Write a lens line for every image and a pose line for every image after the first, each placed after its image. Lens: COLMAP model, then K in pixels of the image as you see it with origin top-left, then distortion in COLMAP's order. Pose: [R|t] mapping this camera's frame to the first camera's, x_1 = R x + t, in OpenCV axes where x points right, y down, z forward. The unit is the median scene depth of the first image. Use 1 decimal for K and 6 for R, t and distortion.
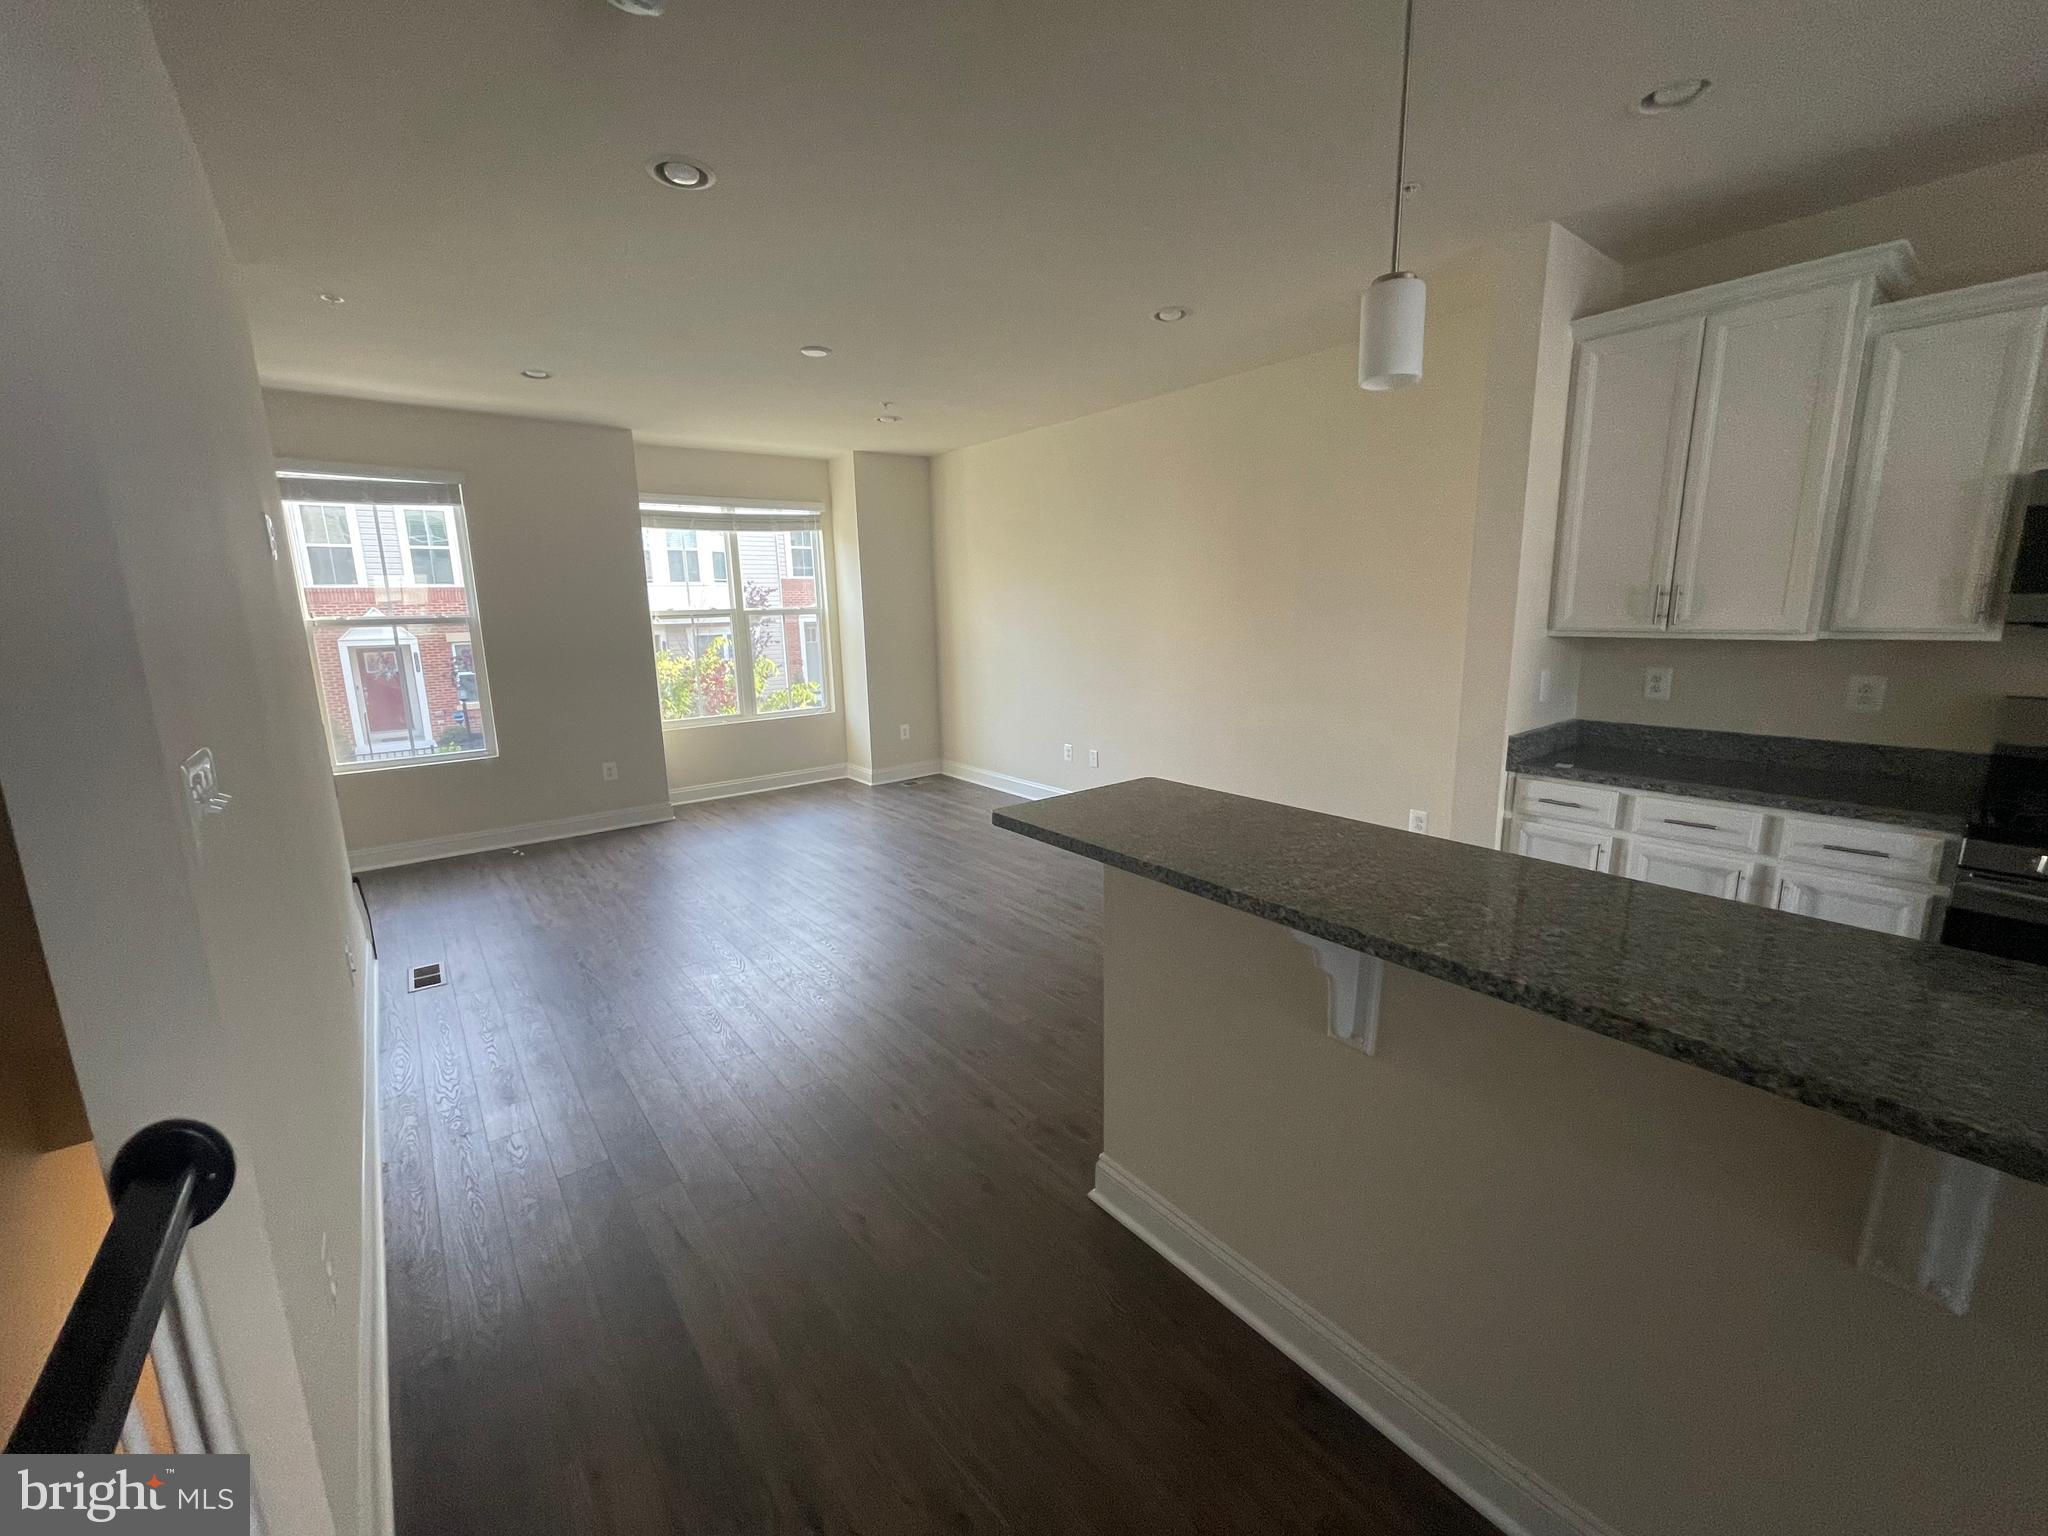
lens RADIAL K [[834.9, 0, 1008.8], [0, 834.9, 761.8], [0, 0, 1]] dist [-0.001722, -0.000665]
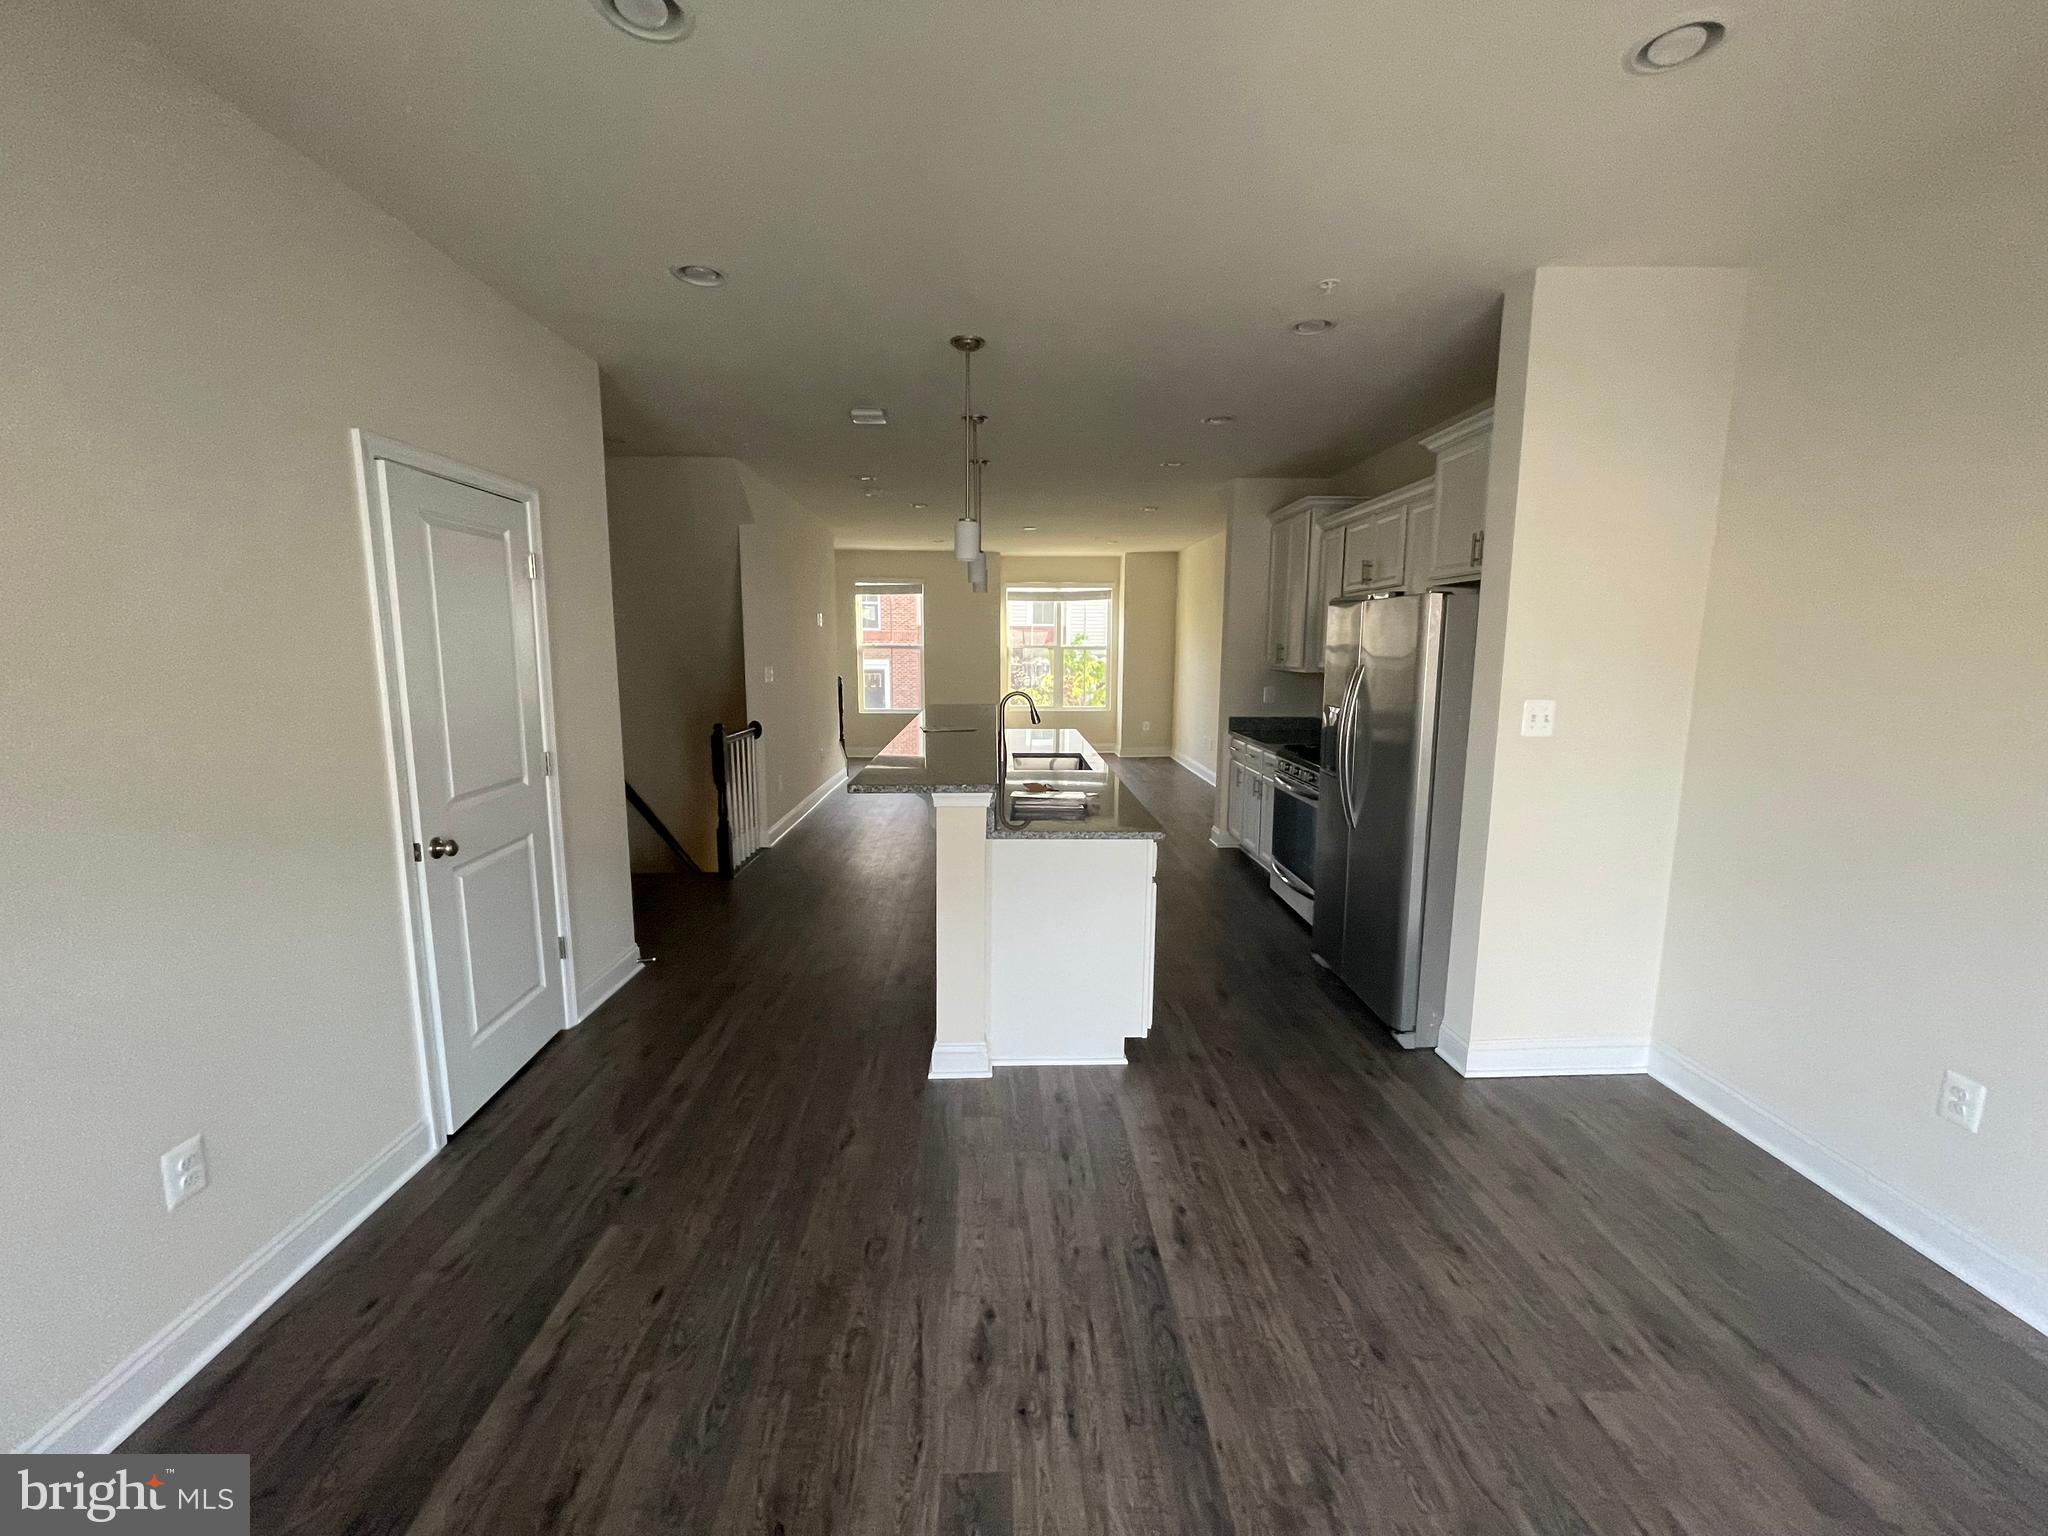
lens RADIAL K [[834.9, 0, 1026.6], [0, 834.9, 766.0], [0, 0, 1]] dist [-0.001722, -0.000665]
pose [[0.811675, 0.108224, -0.573996, 0.628898], [-0.131016, 0.991379, 0.001652, 0.067907], [0.569226, 0.073862, 0.818856, -0.425622]]
